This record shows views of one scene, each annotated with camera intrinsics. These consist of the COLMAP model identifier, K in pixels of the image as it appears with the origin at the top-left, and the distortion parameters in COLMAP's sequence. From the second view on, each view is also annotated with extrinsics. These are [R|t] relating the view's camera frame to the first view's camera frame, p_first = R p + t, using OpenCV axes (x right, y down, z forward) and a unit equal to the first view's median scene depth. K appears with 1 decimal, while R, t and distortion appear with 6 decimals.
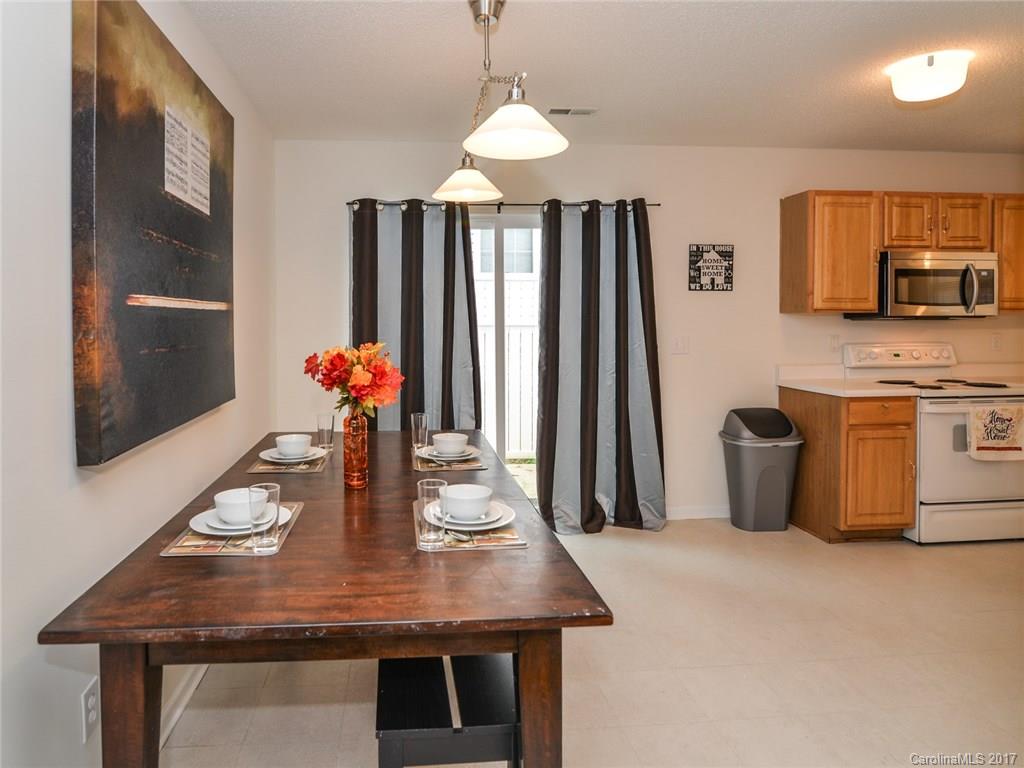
lens RADIAL K [[605.8, 0, 440.3], [0, 605.8, 331.6], [0, 0, 1]] dist [-0.018232, 0.000203]
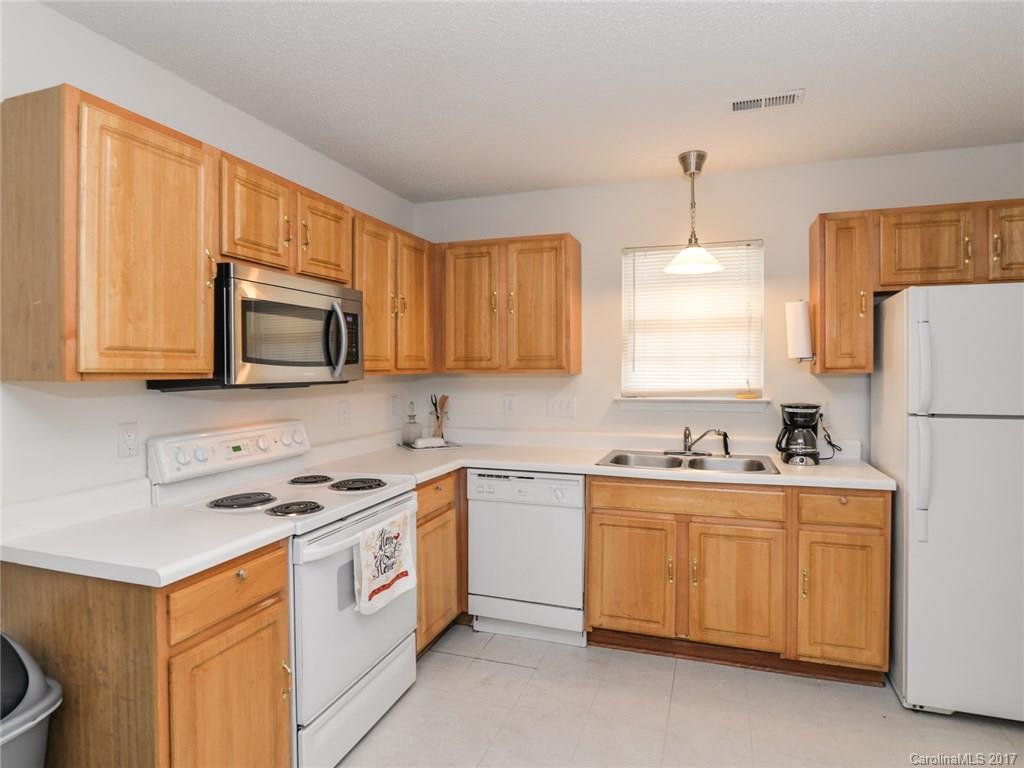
lens RADIAL K [[576.0, 0, 514.6], [0, 576.0, 369.3], [0, 0, 1]] dist [-0.021427, 0.000602]
pose [[0.384391, -0.000210, 0.923171, 0.375215], [0.023872, 0.999668, -0.009712, -0.028680], [-0.922862, 0.025771, 0.384268, 0.573428]]
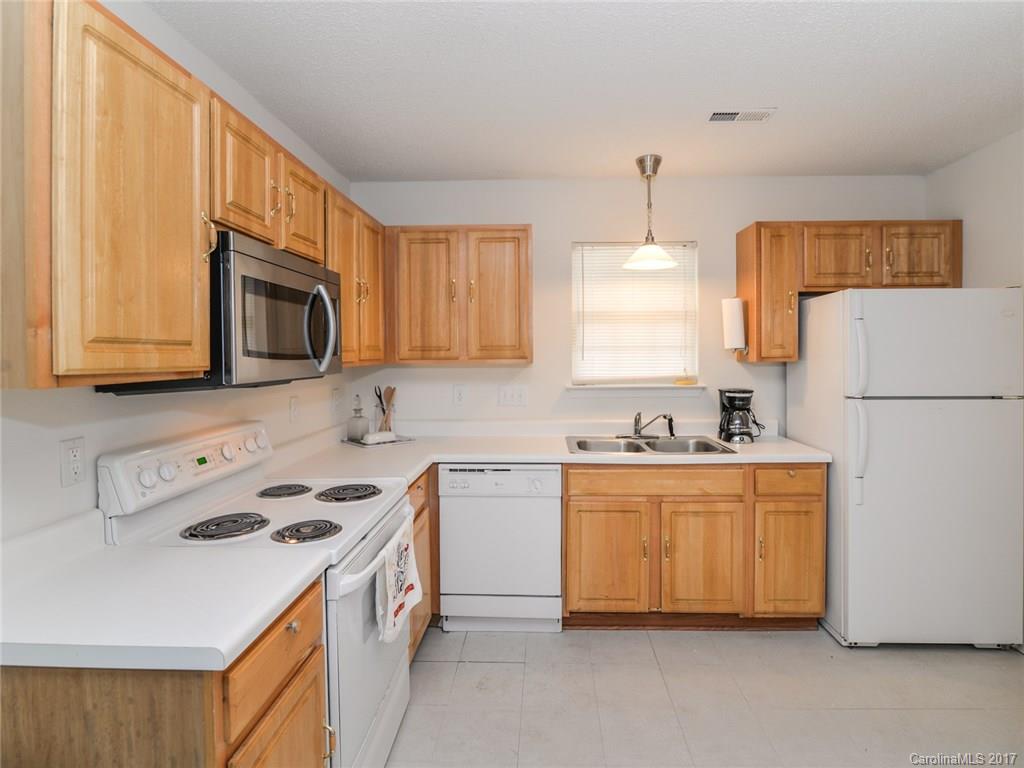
lens RADIAL K [[536.2, 0, 525.8], [0, 536.2, 358.8], [0, 0, 1]] dist [-0.020265, -0.000032]
pose [[0.101089, -0.008752, 0.994839, 0.394026], [0.028896, 0.999565, 0.005858, -0.040520], [-0.994458, 0.028155, 0.101298, 0.753688]]
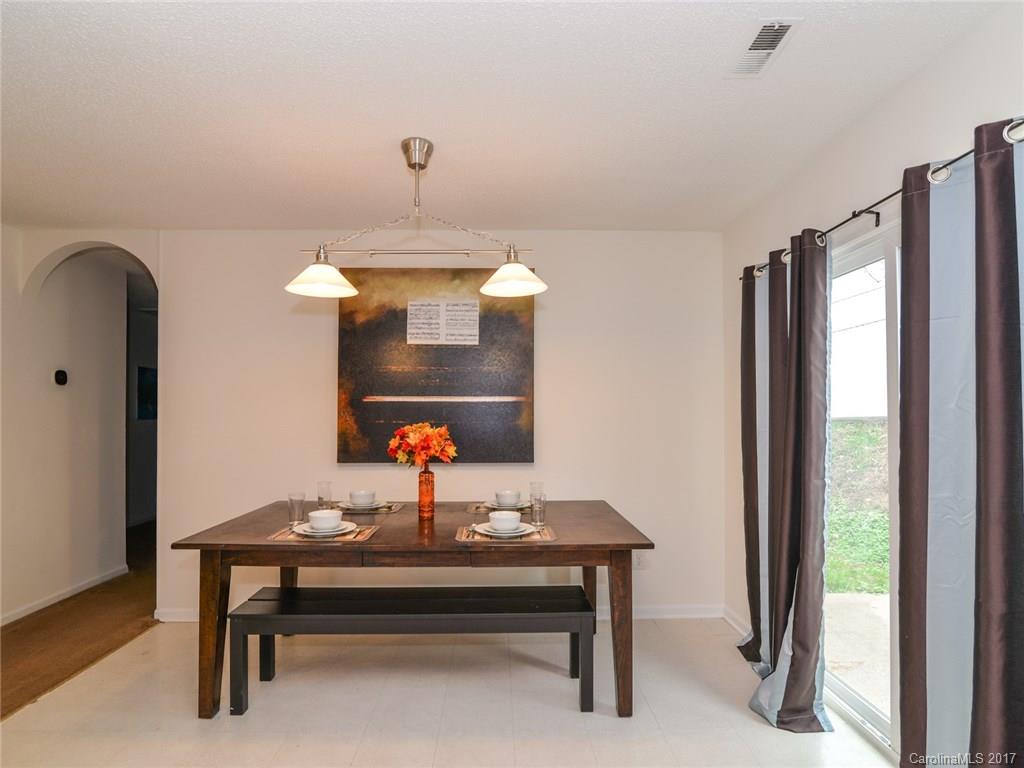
lens RADIAL K [[536.7, 0, 513.0], [0, 536.7, 406.0], [0, 0, 1]] dist [-0.005075, -0.000267]
pose [[-0.038833, -0.006196, -0.999227, 0.658961], [-0.020864, 0.999768, -0.005389, -0.010818], [0.999028, 0.020638, -0.038953, 0.701900]]
